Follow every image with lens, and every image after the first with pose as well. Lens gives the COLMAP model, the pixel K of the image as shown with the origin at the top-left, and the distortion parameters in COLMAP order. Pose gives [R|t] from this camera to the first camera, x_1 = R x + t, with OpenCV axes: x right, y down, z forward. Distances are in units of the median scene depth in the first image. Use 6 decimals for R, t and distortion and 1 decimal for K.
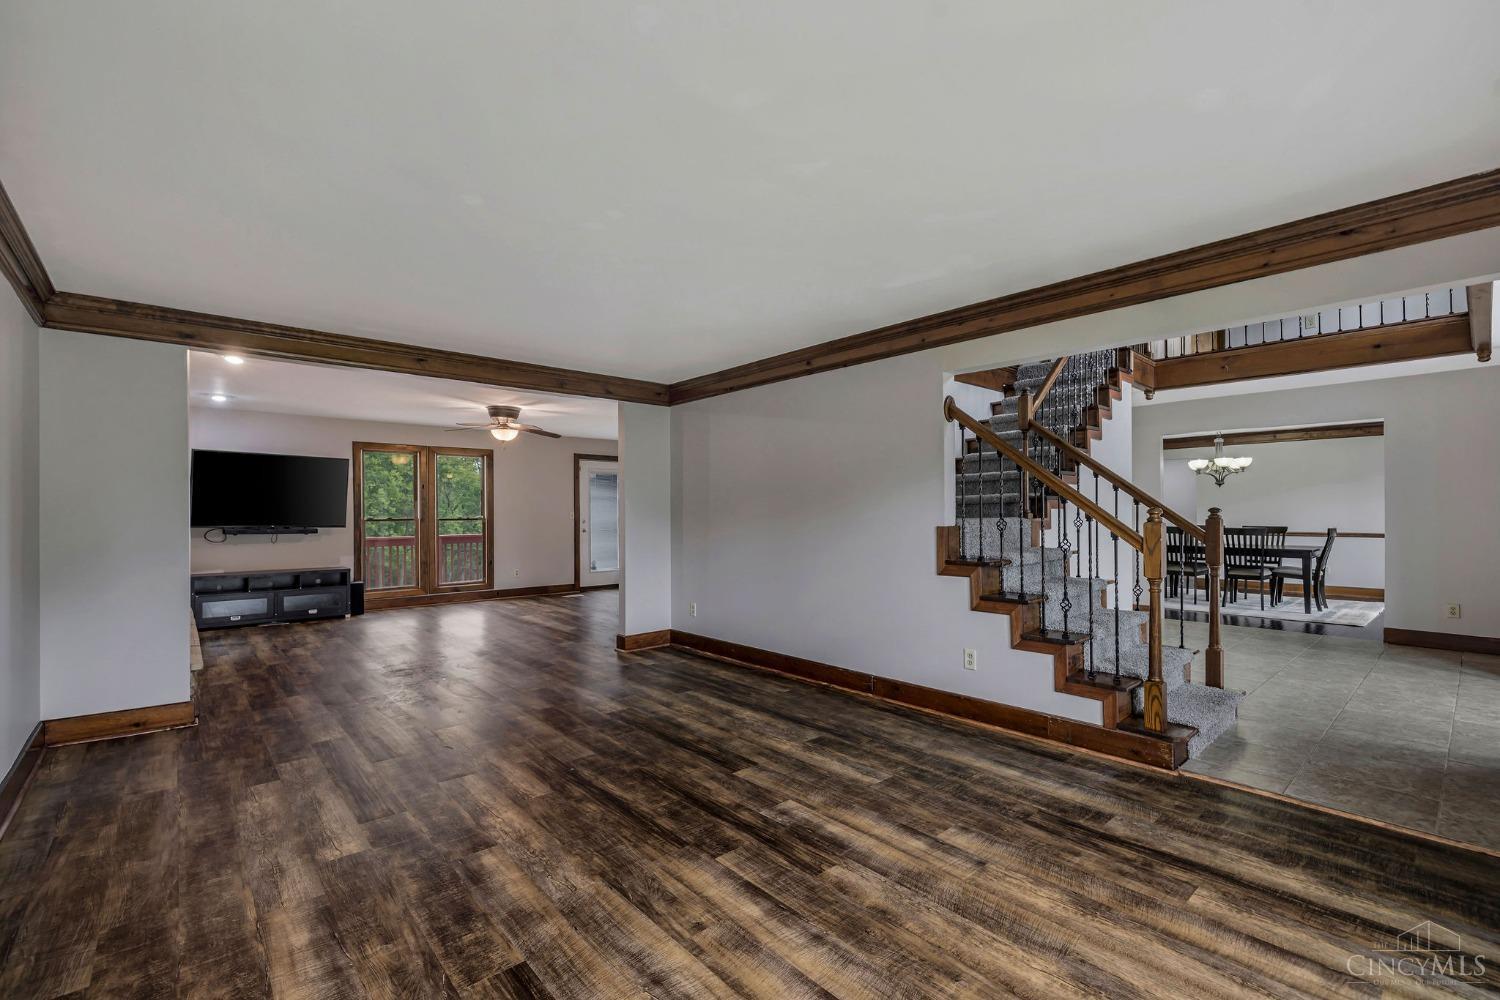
lens RADIAL K [[642.5, 0, 741.8], [0, 642.5, 508.8], [0, 0, 1]] dist [0.002831, -0.000956]
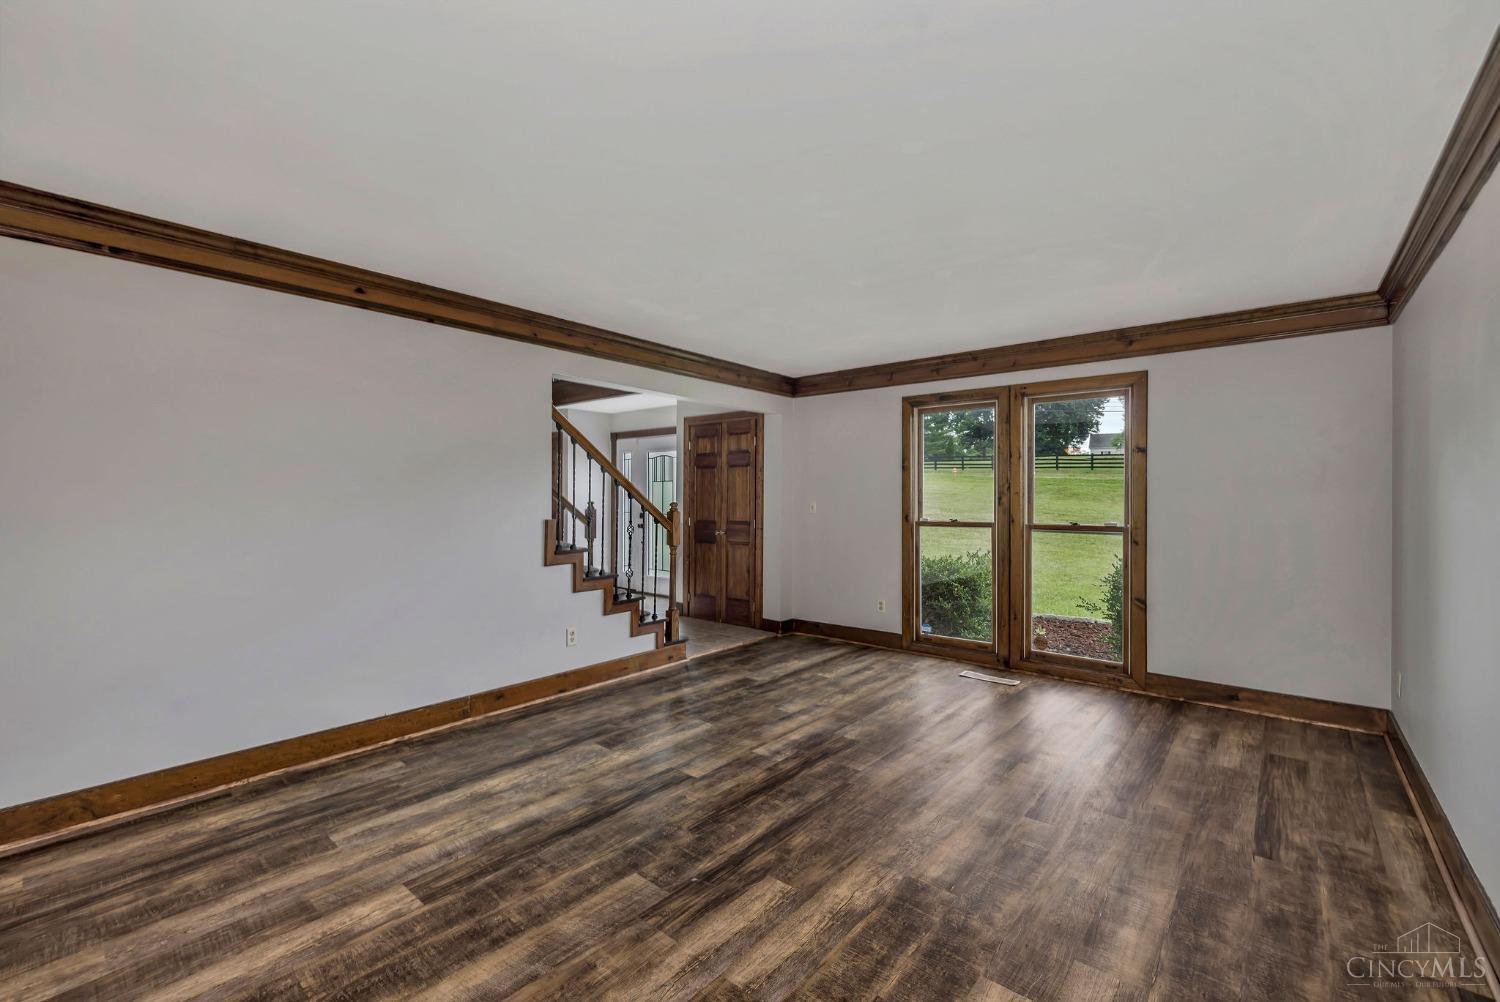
lens RADIAL K [[642.5, 0, 738.9], [0, 642.5, 497.9], [0, 0, 1]] dist [0.002831, -0.000956]
pose [[-0.142535, 0.002443, 0.989787, -0.975968], [-0.006772, 0.999971, -0.003444, -0.007559], [-0.989767, -0.007194, -0.142515, 1.068436]]
